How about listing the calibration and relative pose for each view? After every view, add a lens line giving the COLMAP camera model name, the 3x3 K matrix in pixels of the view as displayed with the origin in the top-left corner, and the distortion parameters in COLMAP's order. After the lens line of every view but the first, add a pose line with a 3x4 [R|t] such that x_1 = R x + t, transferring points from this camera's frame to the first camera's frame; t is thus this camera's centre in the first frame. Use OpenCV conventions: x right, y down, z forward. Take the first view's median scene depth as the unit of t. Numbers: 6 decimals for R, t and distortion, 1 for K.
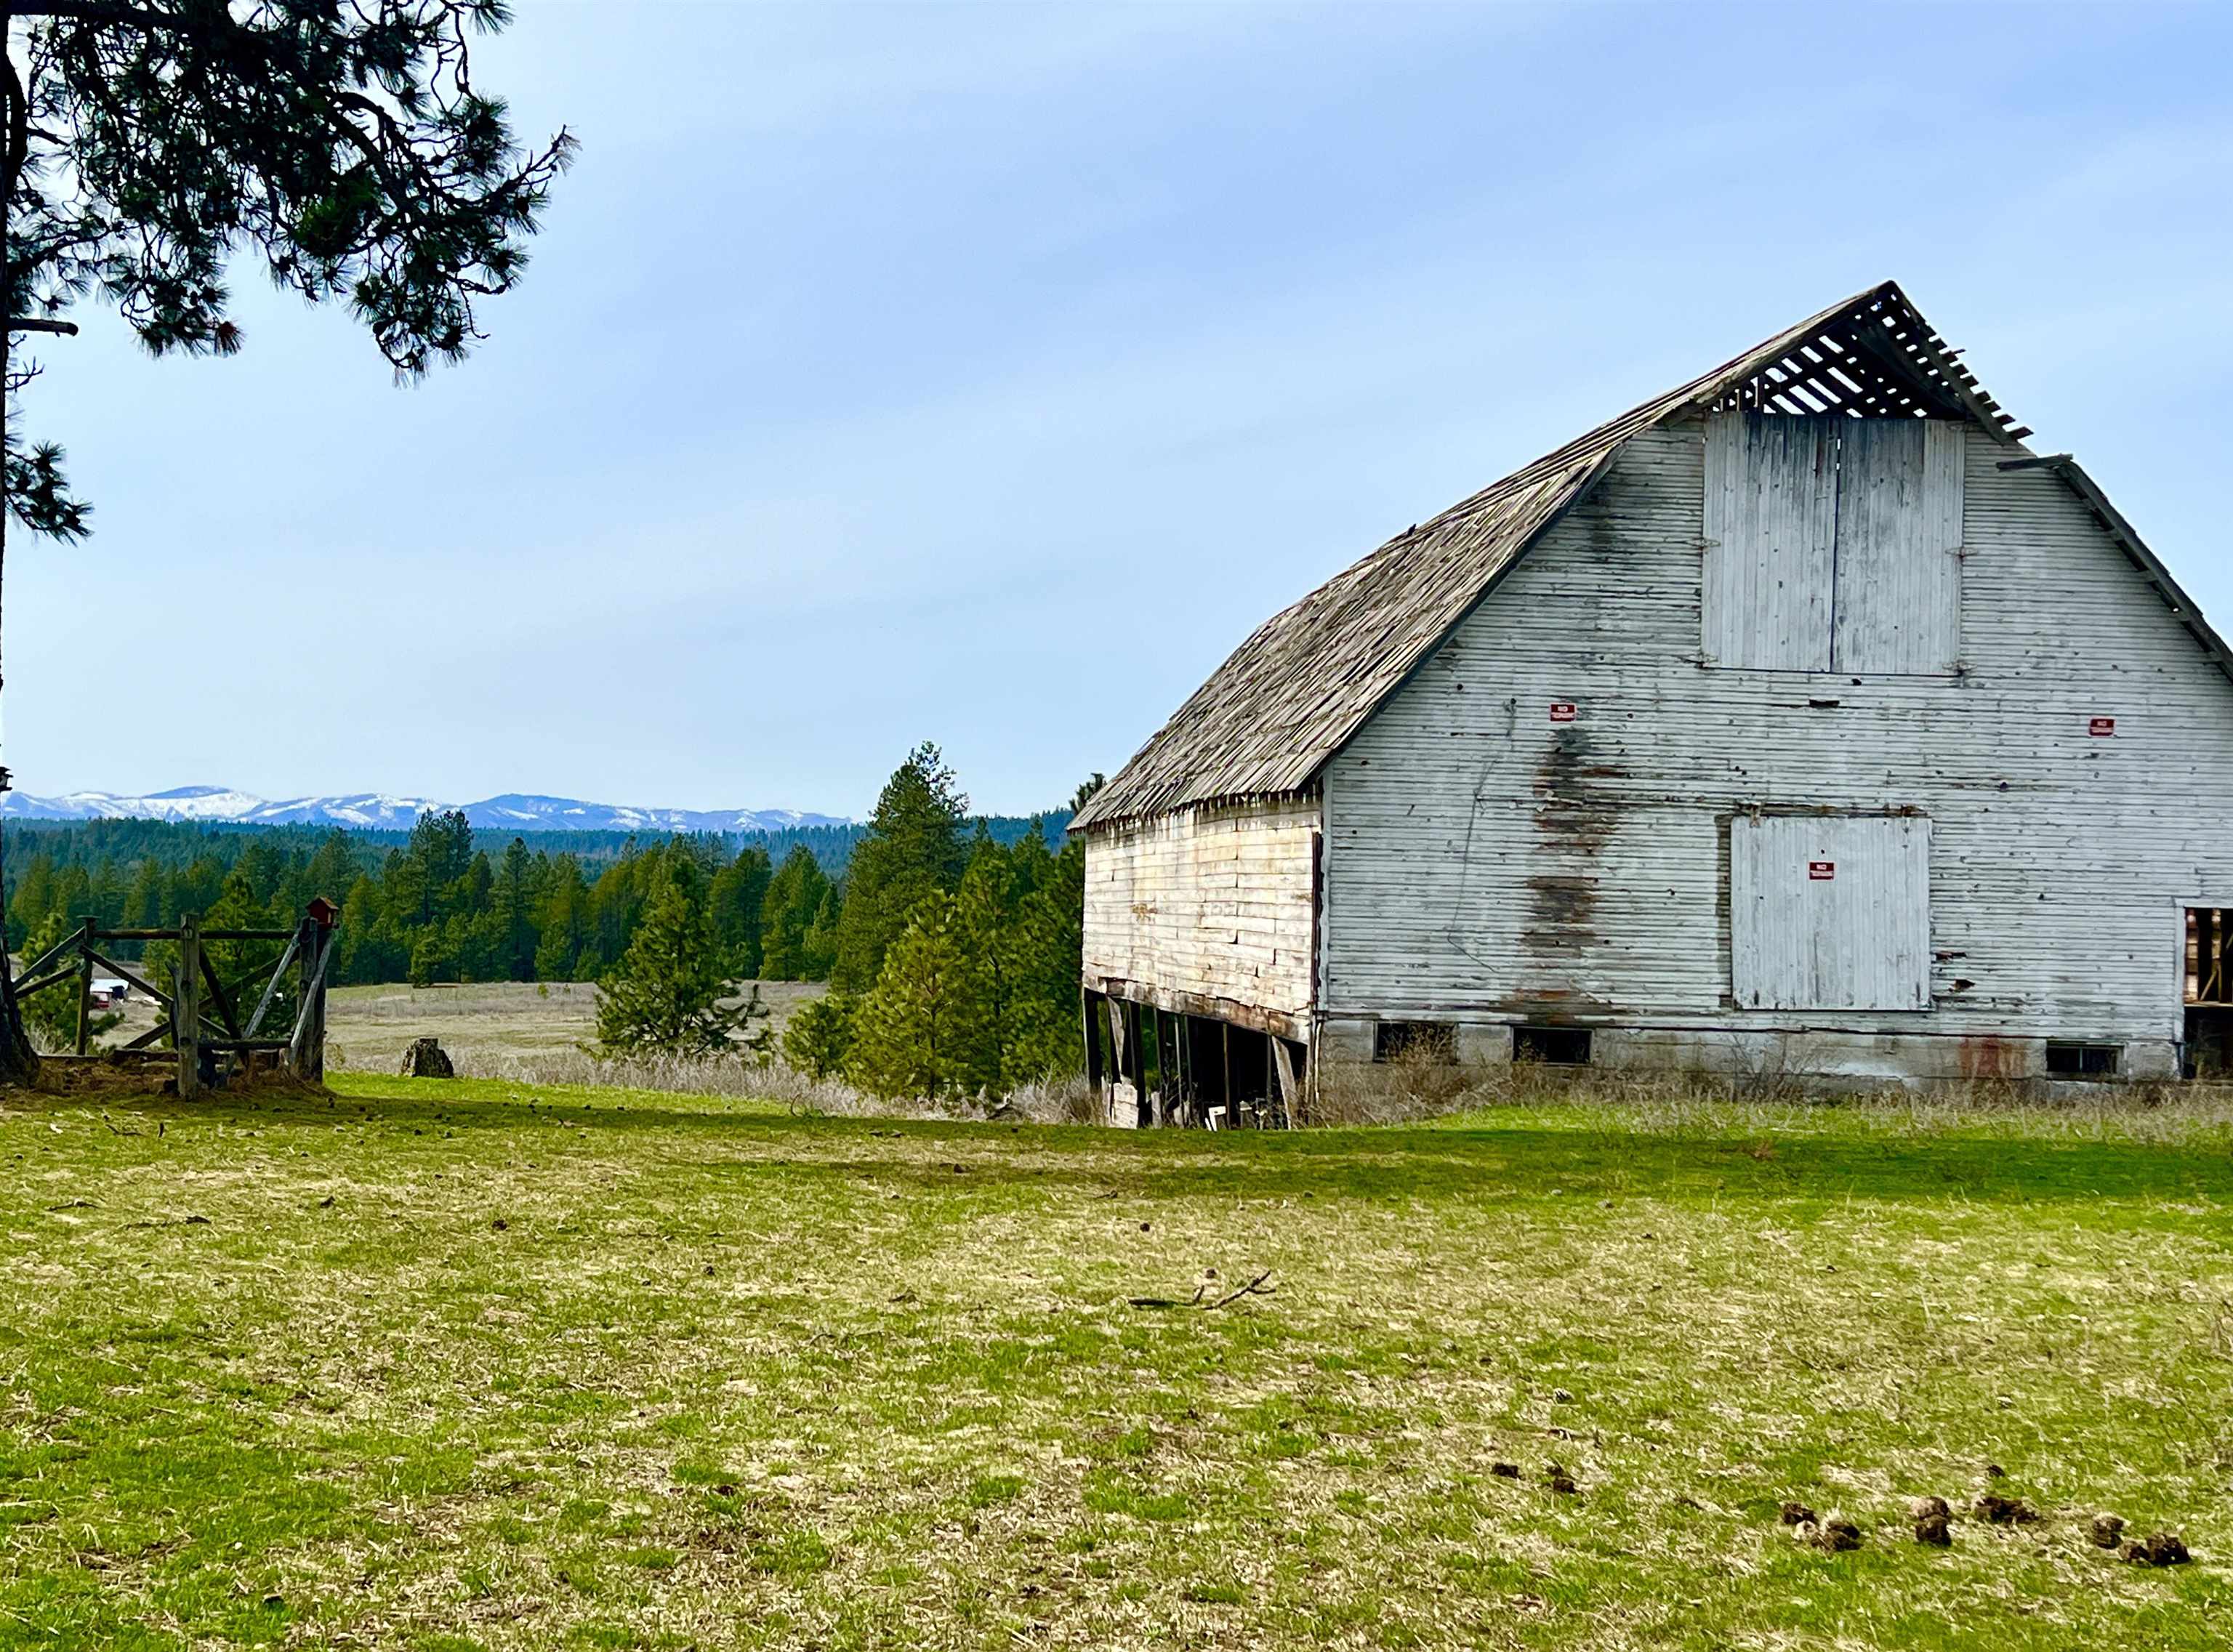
lens RADIAL K [[3172.1, 0, 1067.4], [0, 3172.1, 821.4], [0, 0, 1]] dist [0.330042, -1.594057]
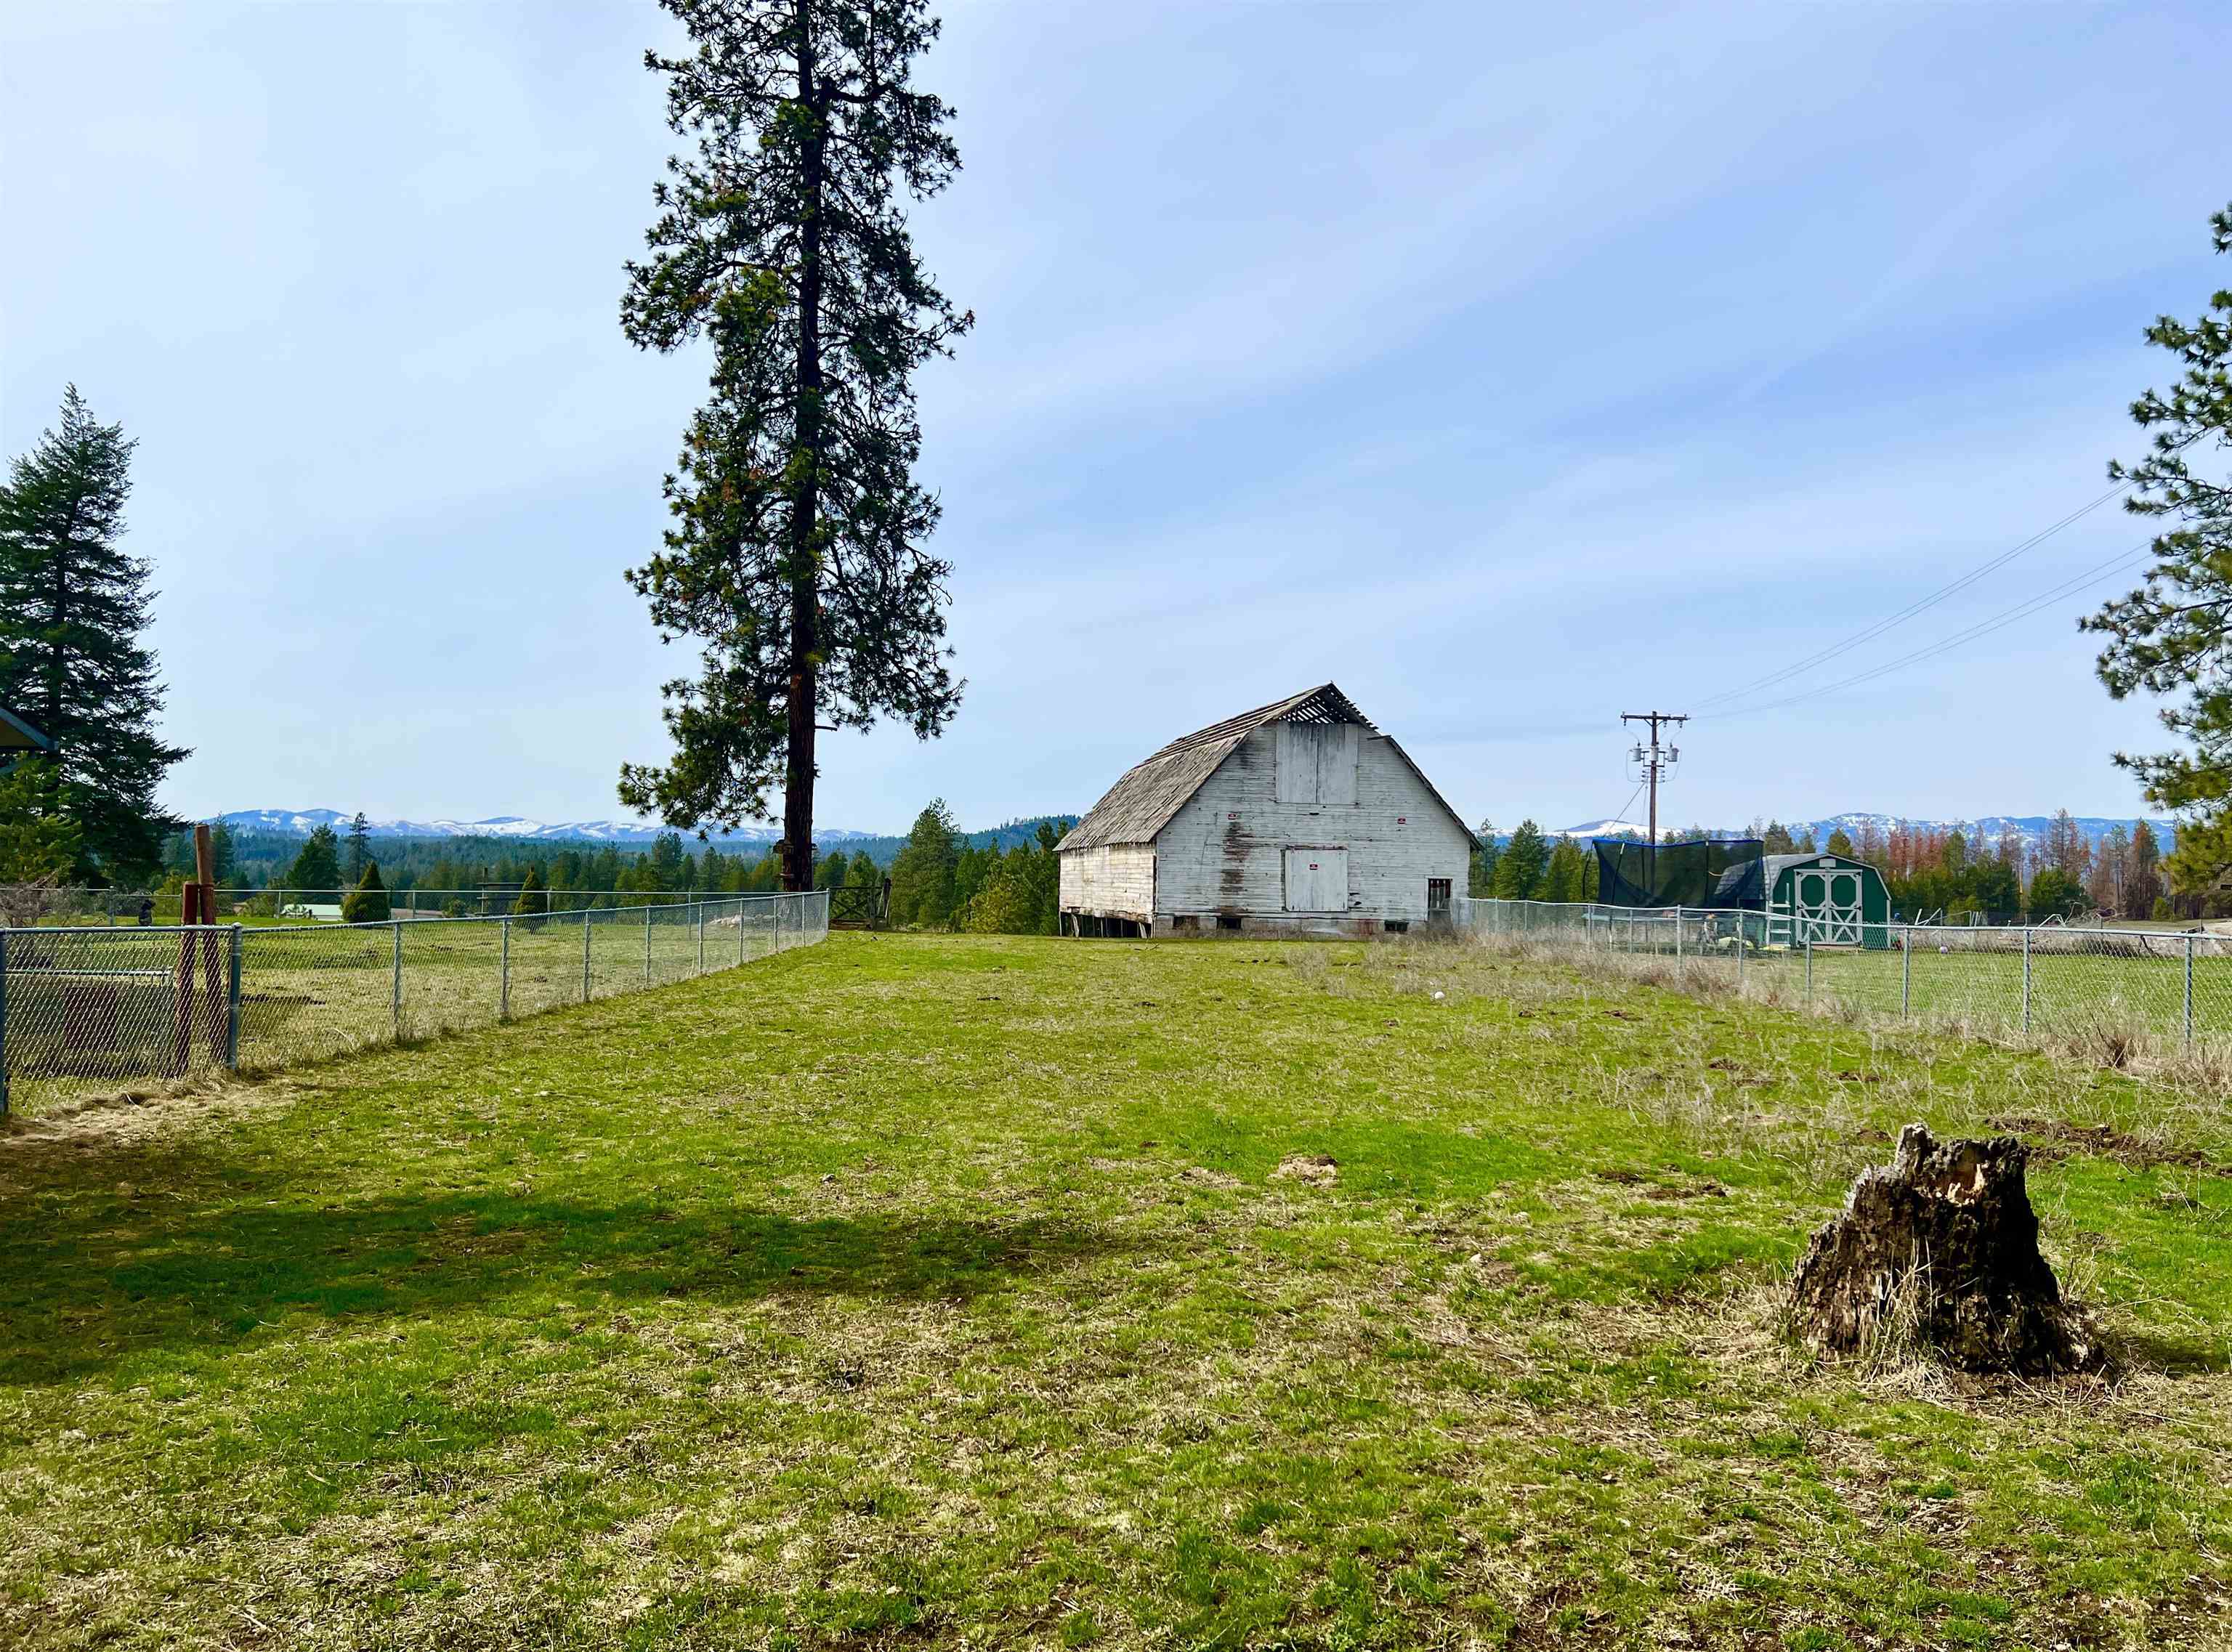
lens RADIAL K [[1735.6, 0, 1113.4], [0, 1735.6, 811.6], [0, 0, 1]] dist [0.131313, -0.158386]
pose [[0.997775, -0.001630, 0.066658, -0.073643], [0.002549, 0.999903, -0.013694, -0.016014], [-0.066629, 0.013833, 0.997682, -0.681215]]
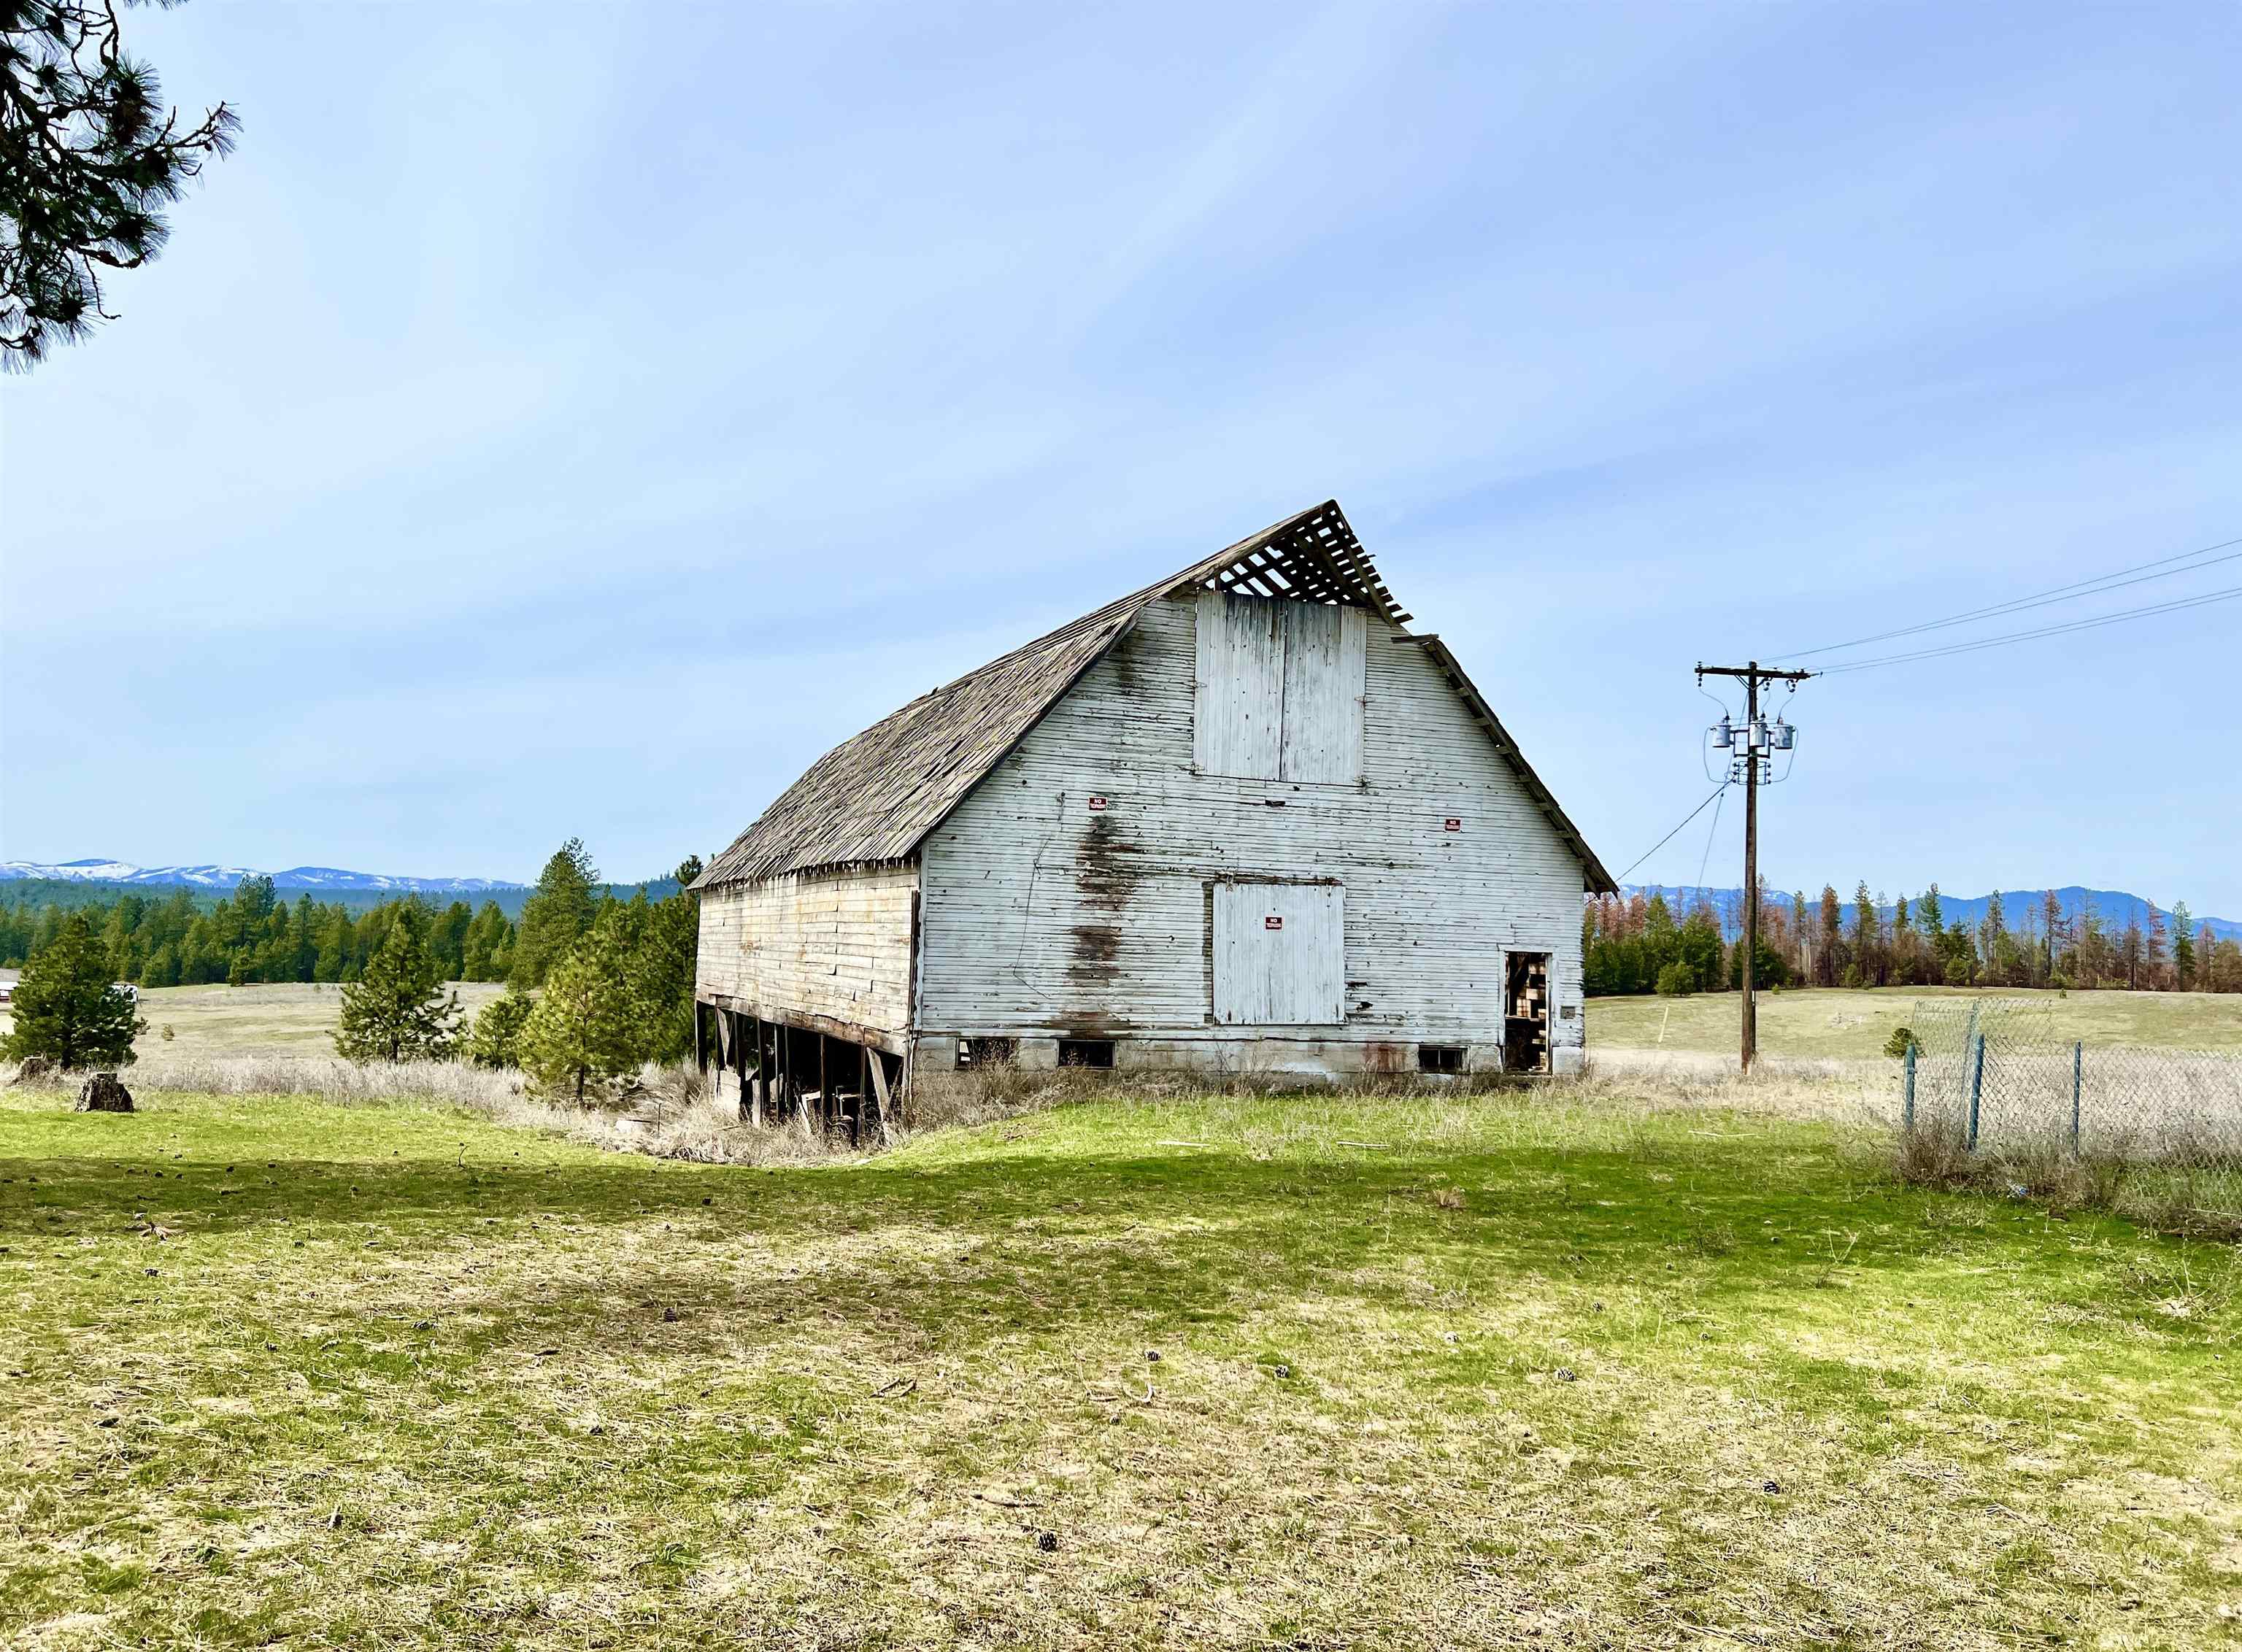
lens RADIAL K [[1743.3, 0, 1118.4], [0, 1743.3, 811.5], [0, 0, 1]] dist [0.131313, -0.158386]
pose [[0.967220, 0.024077, 0.252797, -0.021671], [-0.012704, 0.998836, -0.046527, 0.003069], [-0.253623, 0.041791, 0.966400, 0.286039]]
